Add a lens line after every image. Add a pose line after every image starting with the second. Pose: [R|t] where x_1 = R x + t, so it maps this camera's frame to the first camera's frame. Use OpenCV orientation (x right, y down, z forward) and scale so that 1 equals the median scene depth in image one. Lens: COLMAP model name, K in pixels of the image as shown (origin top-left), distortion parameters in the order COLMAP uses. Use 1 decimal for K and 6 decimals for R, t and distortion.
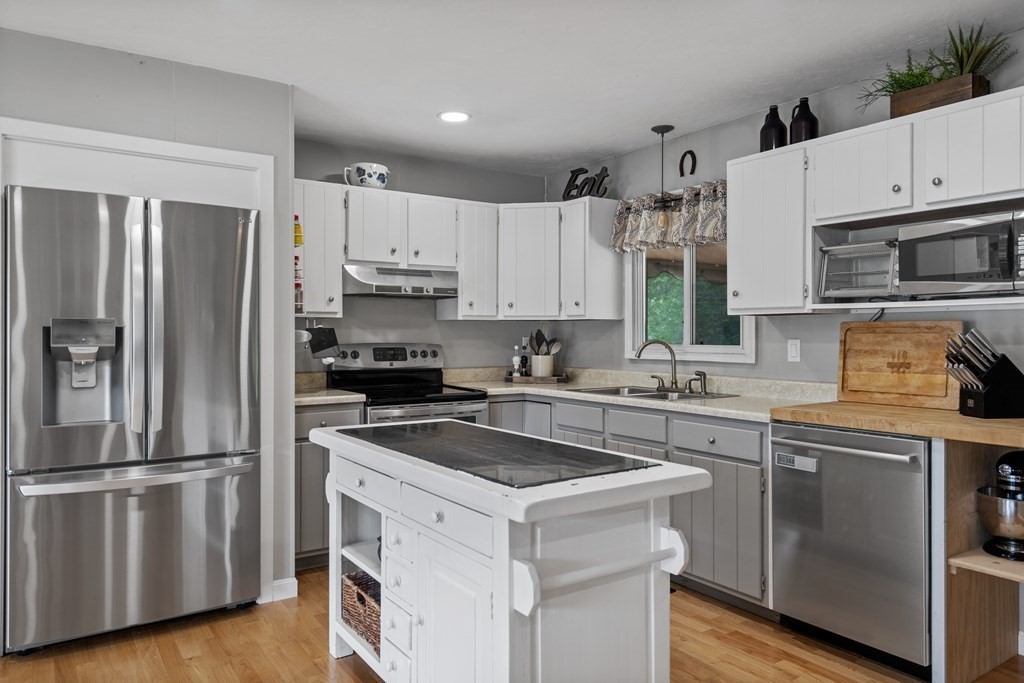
lens RADIAL K [[698.5, 0, 514.6], [0, 698.5, 333.1], [0, 0, 1]] dist [0.001869, 0.001306]
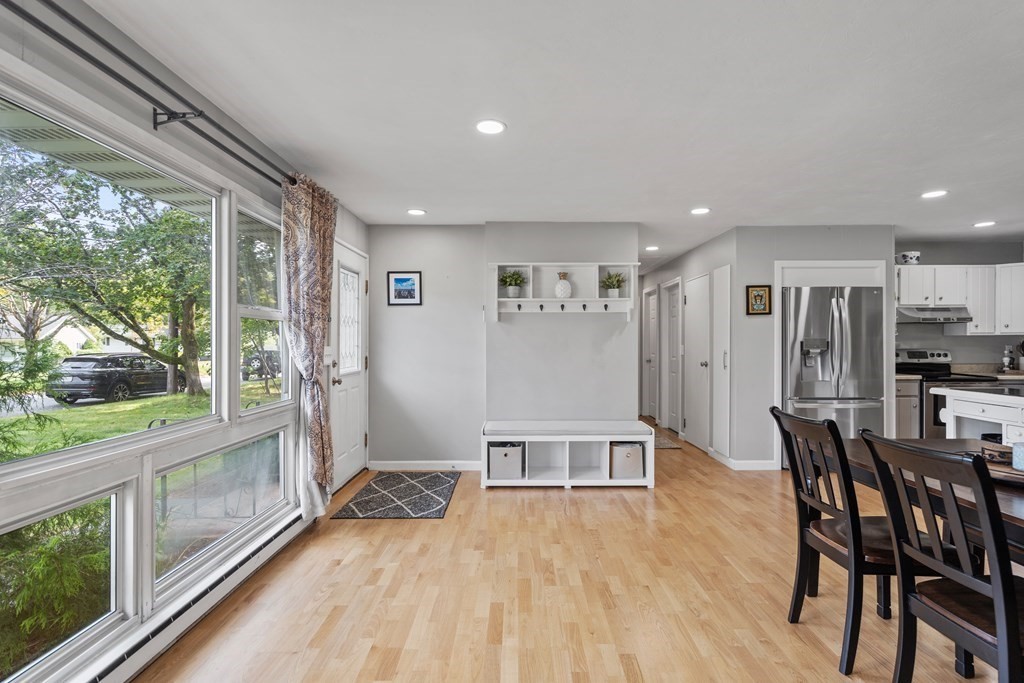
lens RADIAL K [[500.4, 0, 512.0], [0, 500.4, 341.5], [0, 0, 1]] dist [-0.000183, -0.000346]
pose [[0.819170, -0.003148, -0.573543, -0.313873], [0.003514, 0.999994, -0.000470, -0.007958], [0.573540, -0.001630, 0.819176, -0.694536]]
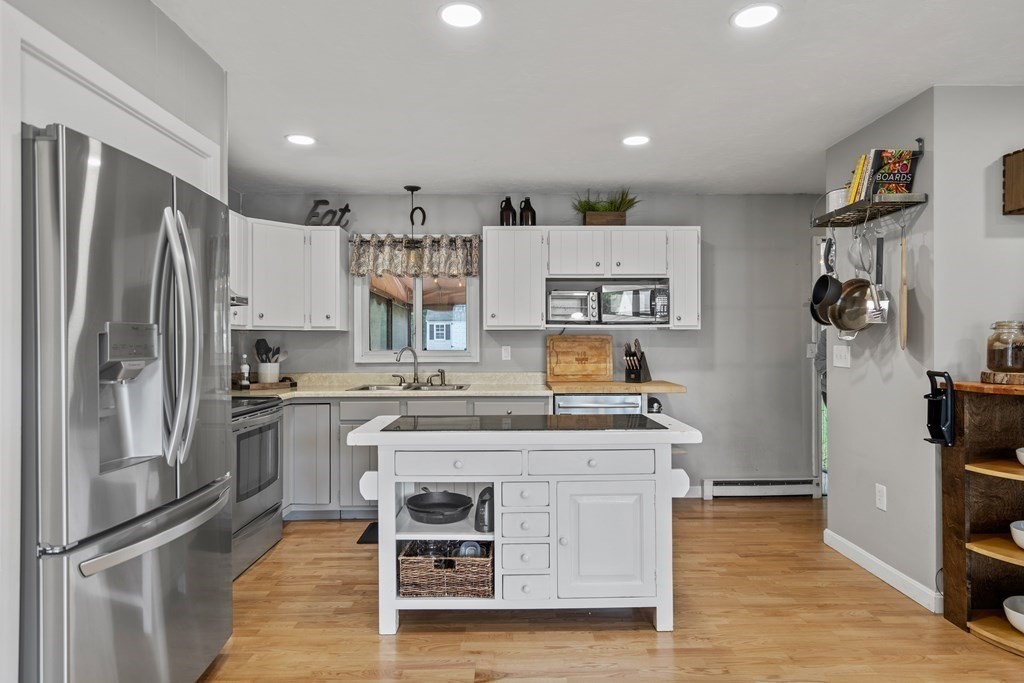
lens RADIAL K [[601.7, 0, 519.5], [0, 601.7, 342.5], [0, 0, 1]] dist [0.004797, 0.000497]
pose [[0.553805, -0.002222, 0.832644, -0.604731], [0.001875, 0.999997, 0.001422, -0.000357], [-0.832645, 0.000773, 0.553807, 0.191177]]
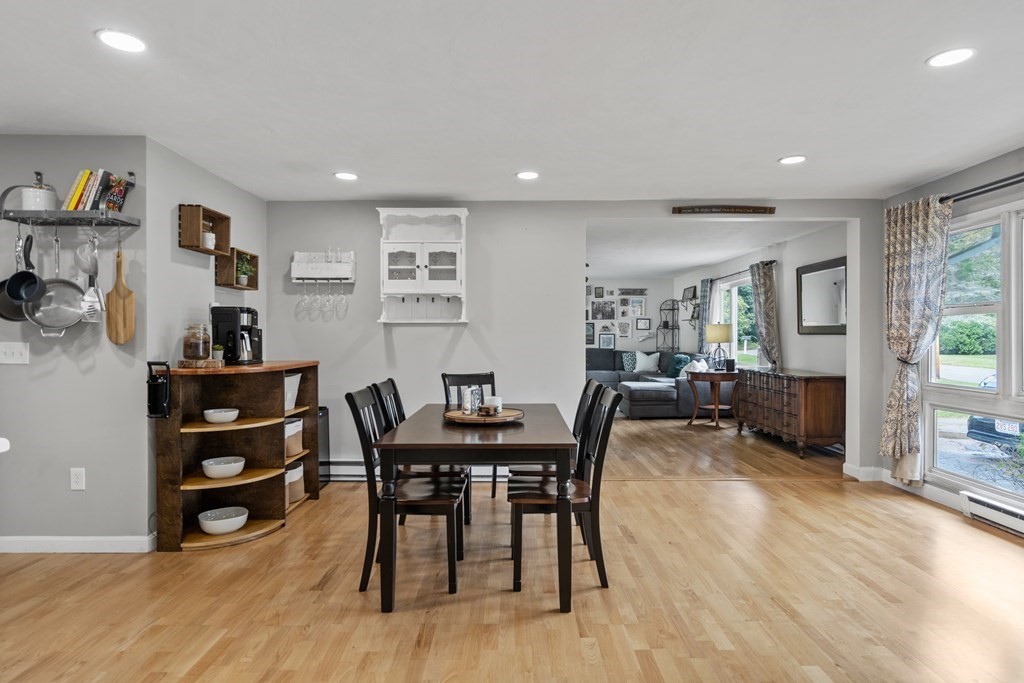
lens RADIAL K [[570.4, 0, 512.0], [0, 570.4, 341.5], [0, 0, 1]] dist [0.004985, 0.000961]
pose [[-0.821531, -0.003437, 0.570154, -0.670667], [-0.000890, 0.999988, 0.004747, 0.000522], [-0.570163, 0.003392, -0.821524, 0.542336]]
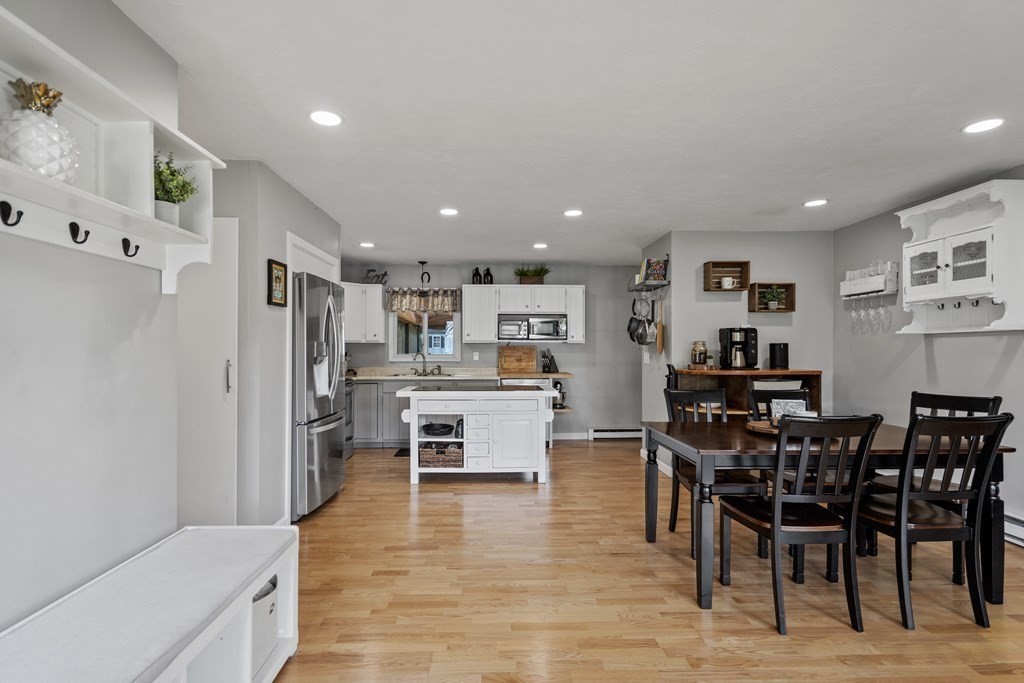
lens RADIAL K [[483.8, 0, 506.6], [0, 483.8, 348.1], [0, 0, 1]] dist [-0.002576, 0.000357]
pose [[0.542628, 0.003068, 0.839968, -0.959942], [-0.002055, 0.999995, -0.002325, -0.001791], [-0.839971, -0.000465, 0.542631, -0.111055]]
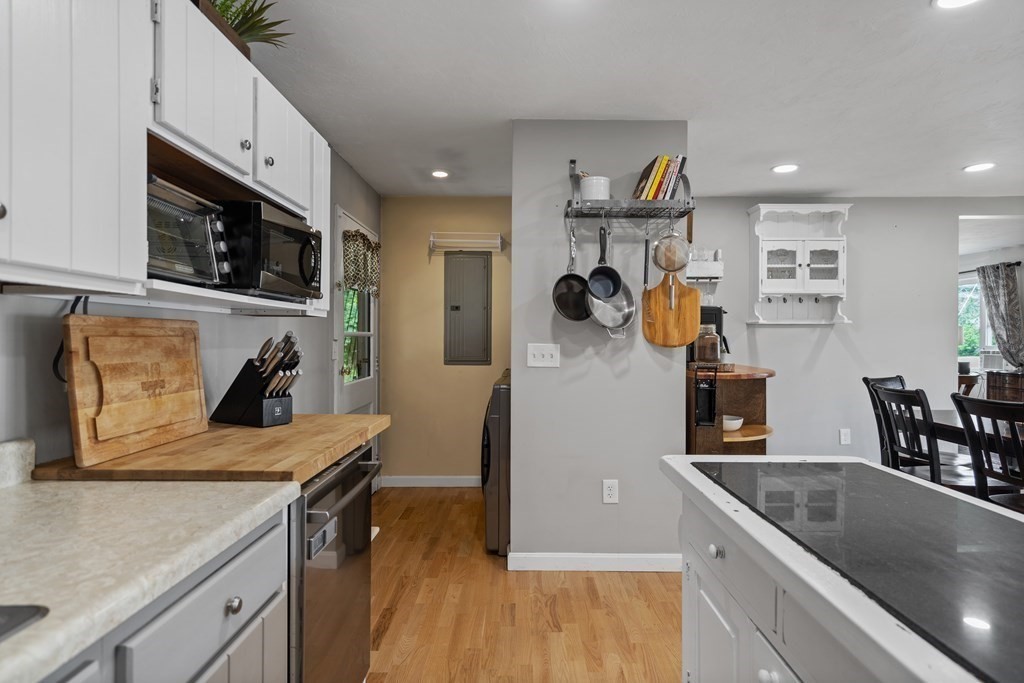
lens RADIAL K [[540.3, 0, 512.0], [0, 540.3, 341.5], [0, 0, 1]] dist [0.001952, 0.000420]
pose [[-0.817323, -0.004810, 0.576160, -0.016556], [-0.003643, 0.999988, 0.003181, 0.001355], [-0.576168, 0.000502, -0.817331, 0.875588]]
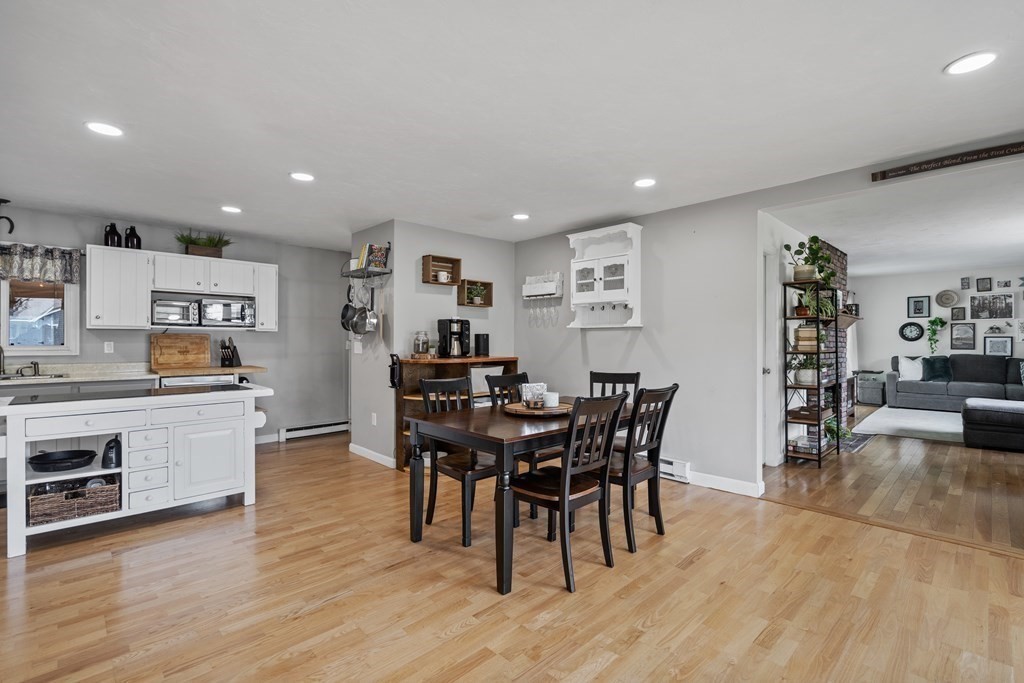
lens RADIAL K [[461.2, 0, 516.6], [0, 461.2, 341.2], [0, 0, 1]] dist [-0.008360, 0.004019]
pose [[-0.167953, -0.002596, 0.985792, -0.900100], [-0.005105, 0.999985, 0.001764, -0.000241], [-0.985782, -0.004737, -0.167964, 0.077857]]
